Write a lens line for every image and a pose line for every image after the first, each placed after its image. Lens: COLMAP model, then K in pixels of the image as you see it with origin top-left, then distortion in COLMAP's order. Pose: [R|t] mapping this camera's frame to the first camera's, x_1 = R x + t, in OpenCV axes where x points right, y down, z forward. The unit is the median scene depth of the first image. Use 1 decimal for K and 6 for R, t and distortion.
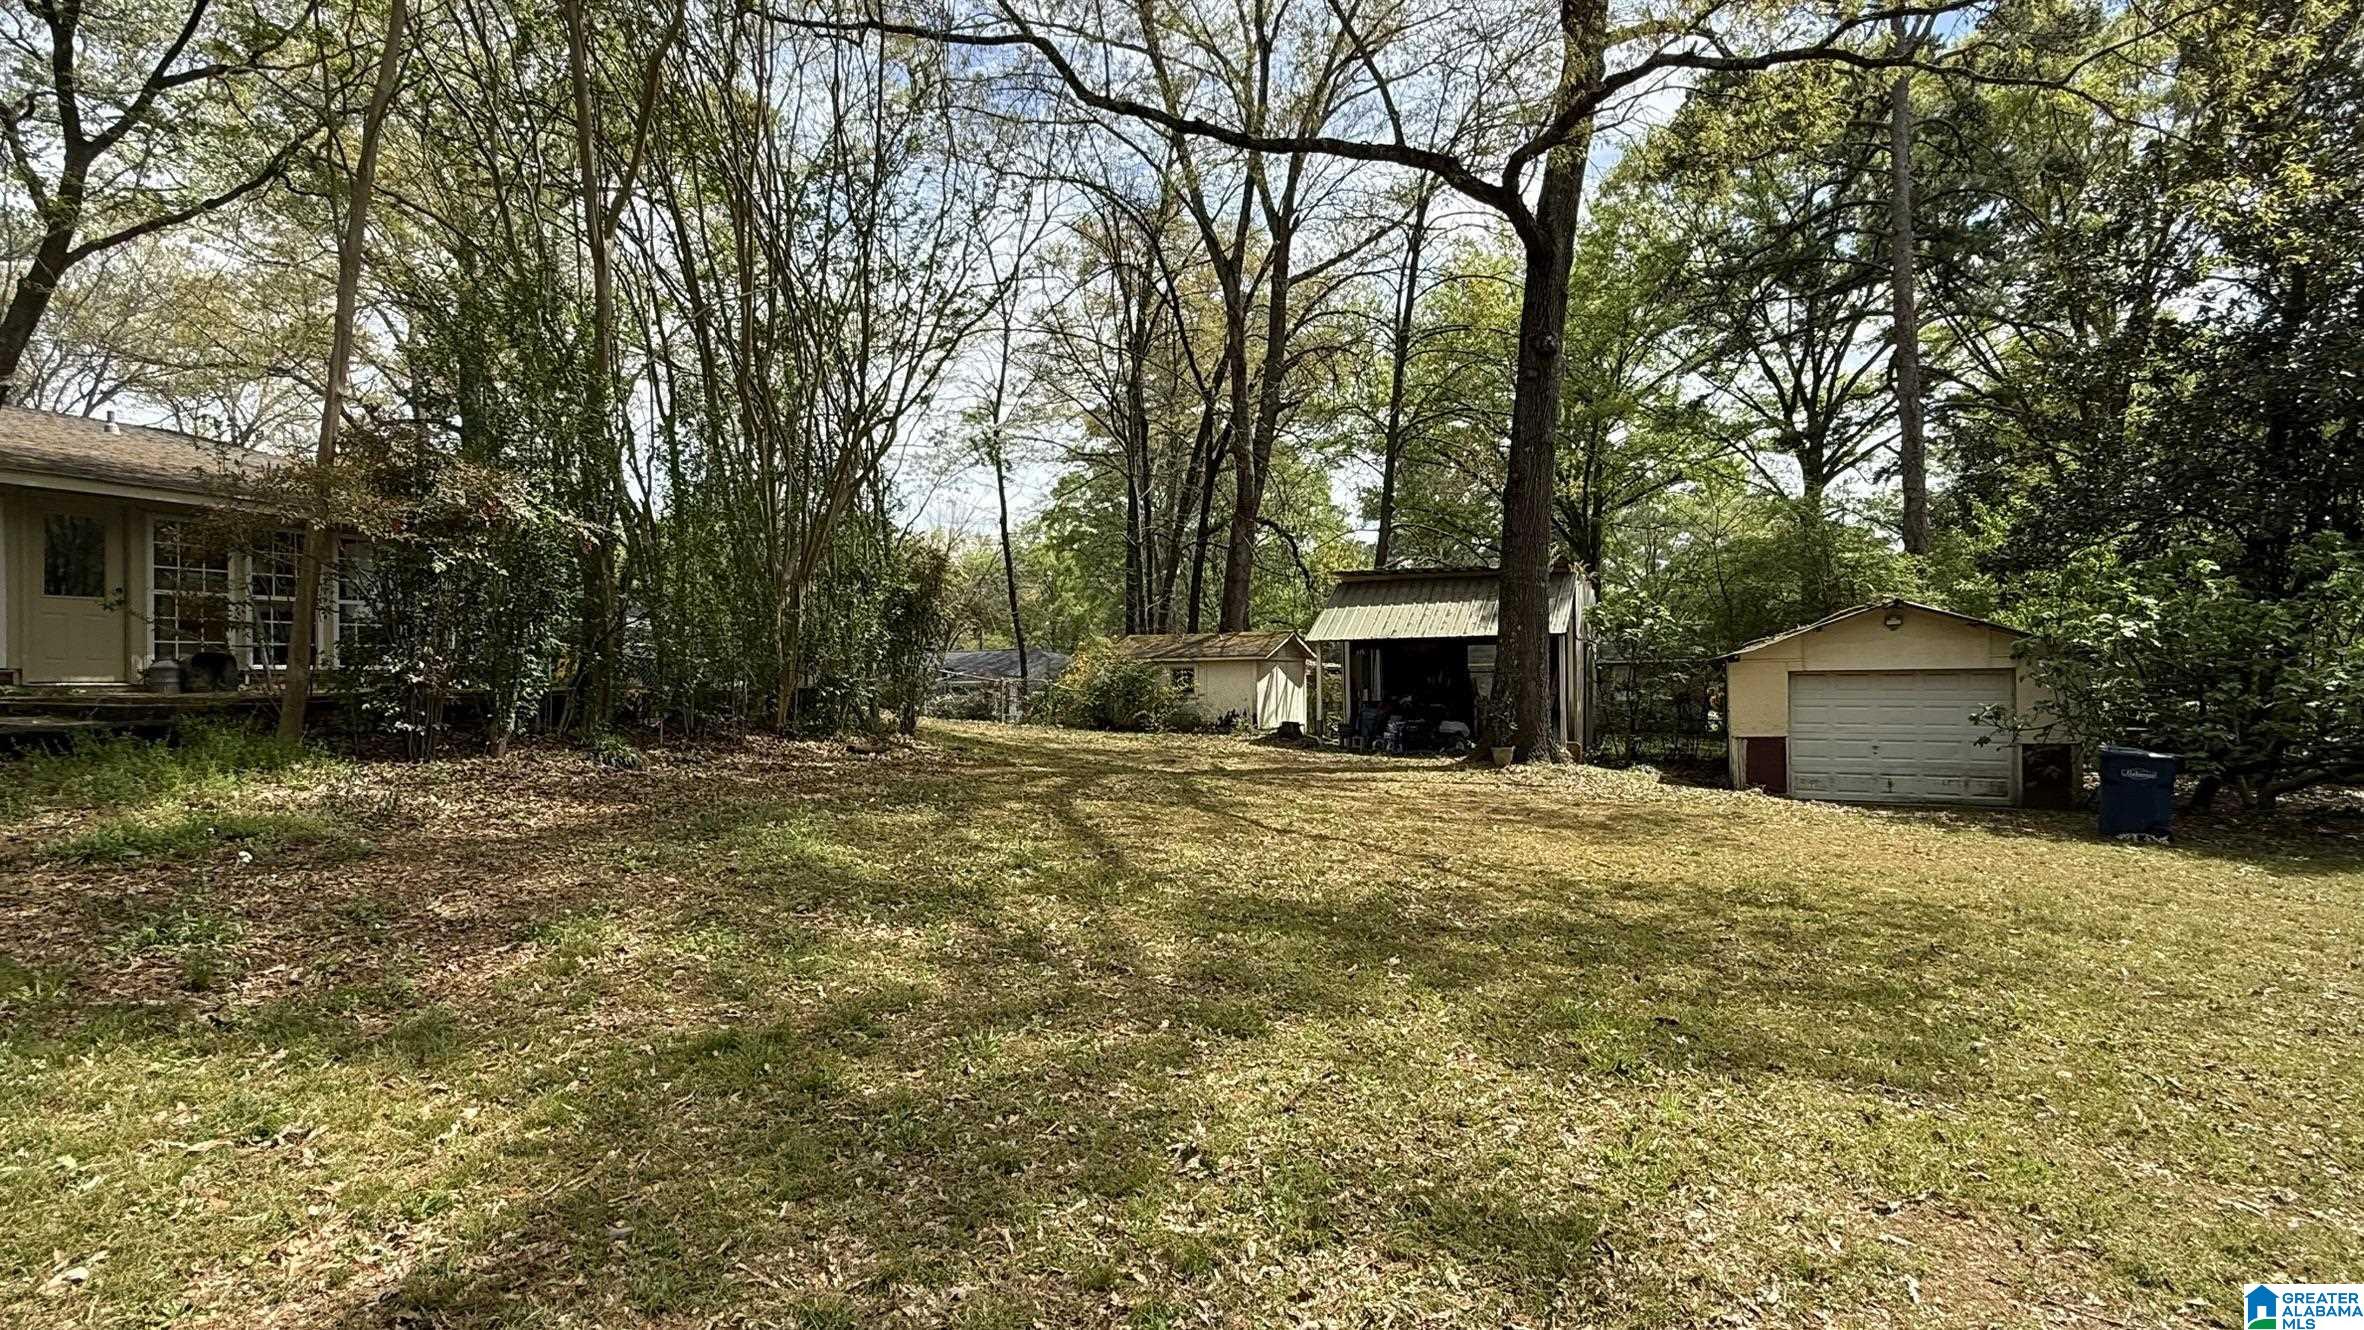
lens RADIAL K [[1169.3, 0, 1181.4], [0, 1169.3, 669.0], [0, 0, 1]] dist [0.001026, -0.000595]
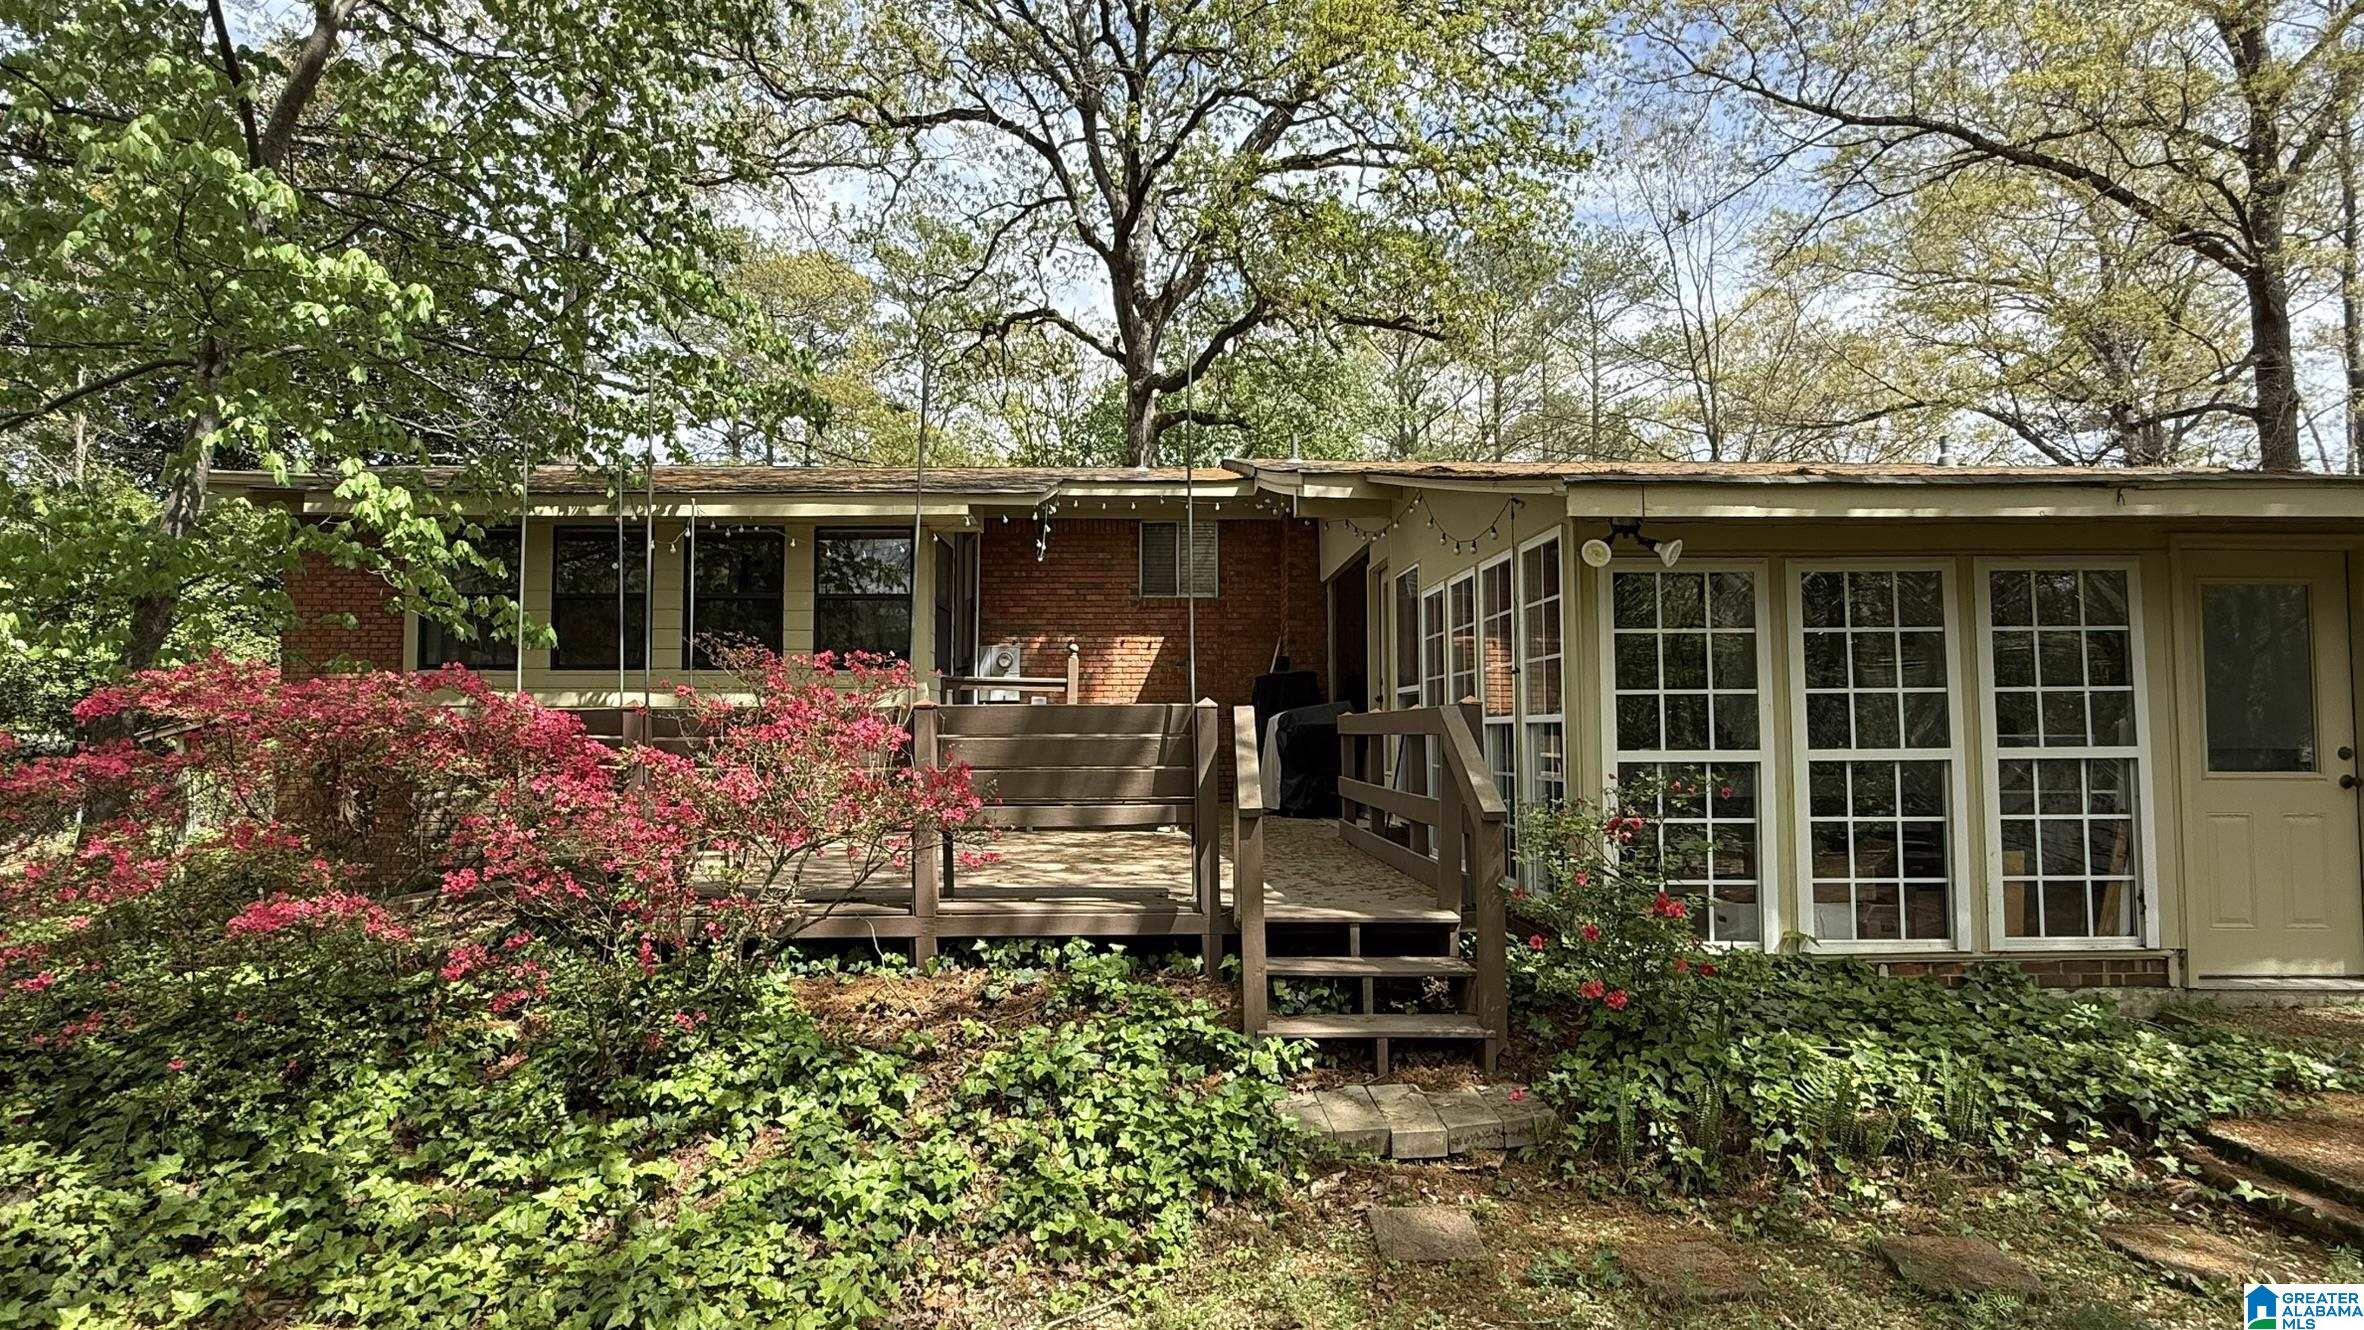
lens RADIAL K [[1169.3, 0, 1181.4], [0, 1169.3, 669.0], [0, 0, 1]] dist [0.001026, -0.000595]
pose [[0.408433, -0.033325, -0.912180, -0.725972], [-0.003741, 0.999264, -0.038181, -0.083501], [0.912781, 0.019007, 0.408008, 0.465774]]
